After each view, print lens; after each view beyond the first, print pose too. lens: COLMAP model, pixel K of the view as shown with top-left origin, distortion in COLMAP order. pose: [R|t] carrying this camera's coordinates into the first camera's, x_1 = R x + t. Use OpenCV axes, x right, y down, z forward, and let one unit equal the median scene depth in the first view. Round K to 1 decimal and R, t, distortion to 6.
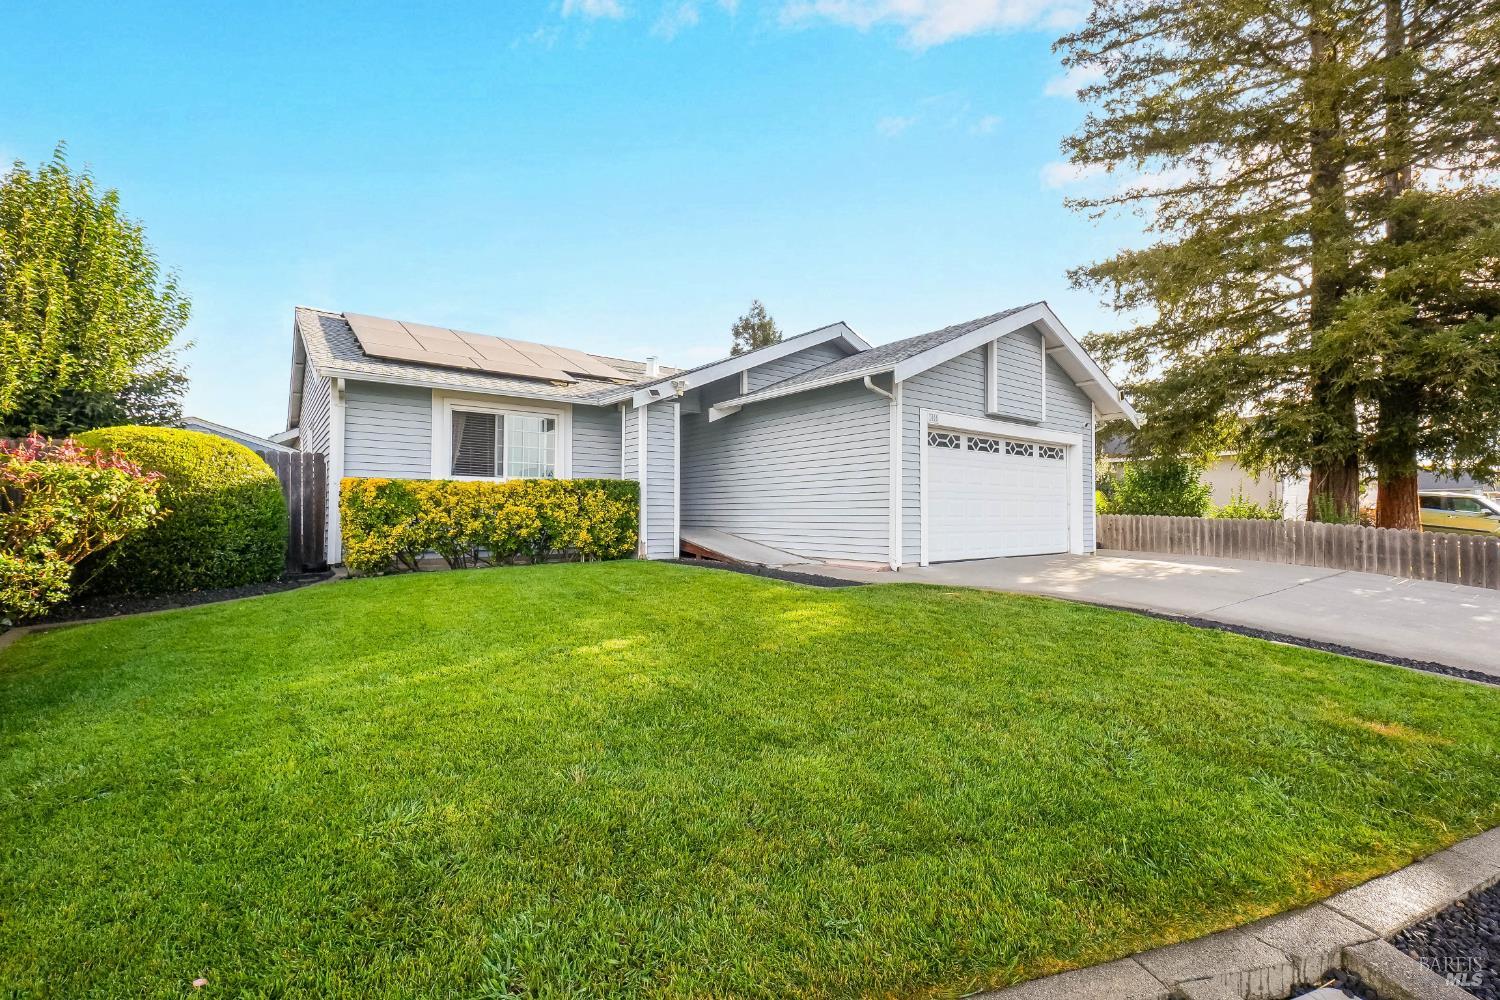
lens RADIAL K [[652.9, 0, 750.7], [0, 652.9, 495.6], [0, 0, 1]] dist [-0.008107, 0.004017]
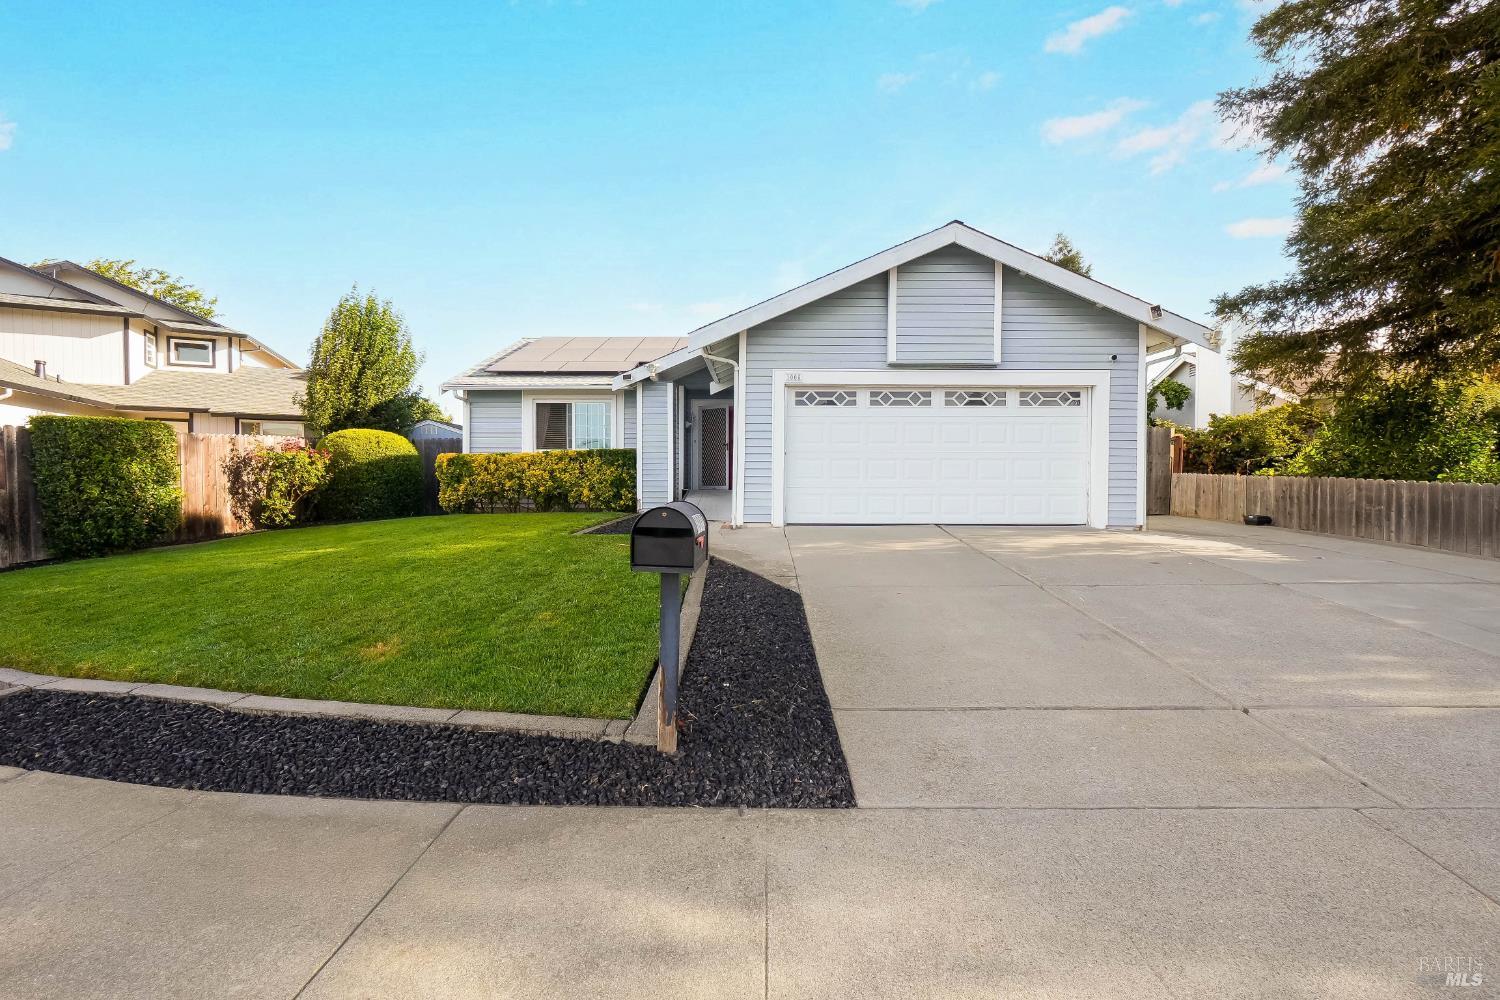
lens RADIAL K [[652.9, 0, 750.7], [0, 652.9, 495.6], [0, 0, 1]] dist [-0.008107, 0.004017]
pose [[0.781734, 0.016340, -0.623397, 0.781758], [0.017970, 0.998651, 0.048710, 0.008722], [0.623352, -0.049281, 0.780387, 0.171412]]
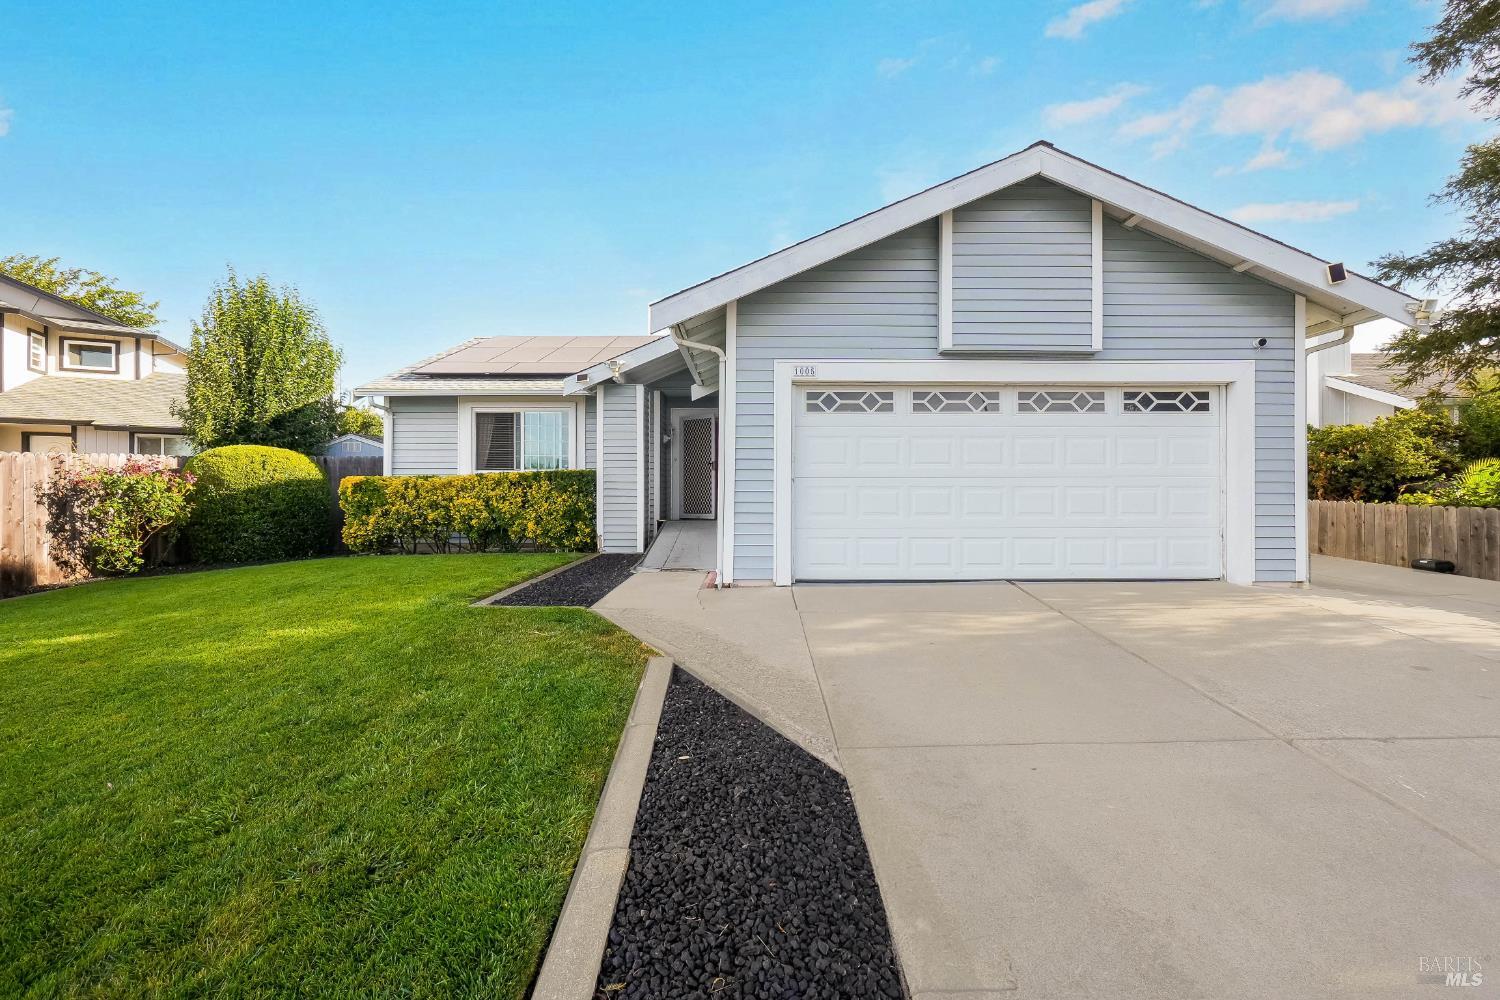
lens RADIAL K [[652.9, 0, 750.7], [0, 652.9, 495.6], [0, 0, 1]] dist [-0.008107, 0.004017]
pose [[0.788621, 0.000634, -0.614879, 0.608892], [0.020417, 0.999421, 0.027216, -0.007605], [0.614540, -0.034017, 0.788152, 0.388744]]
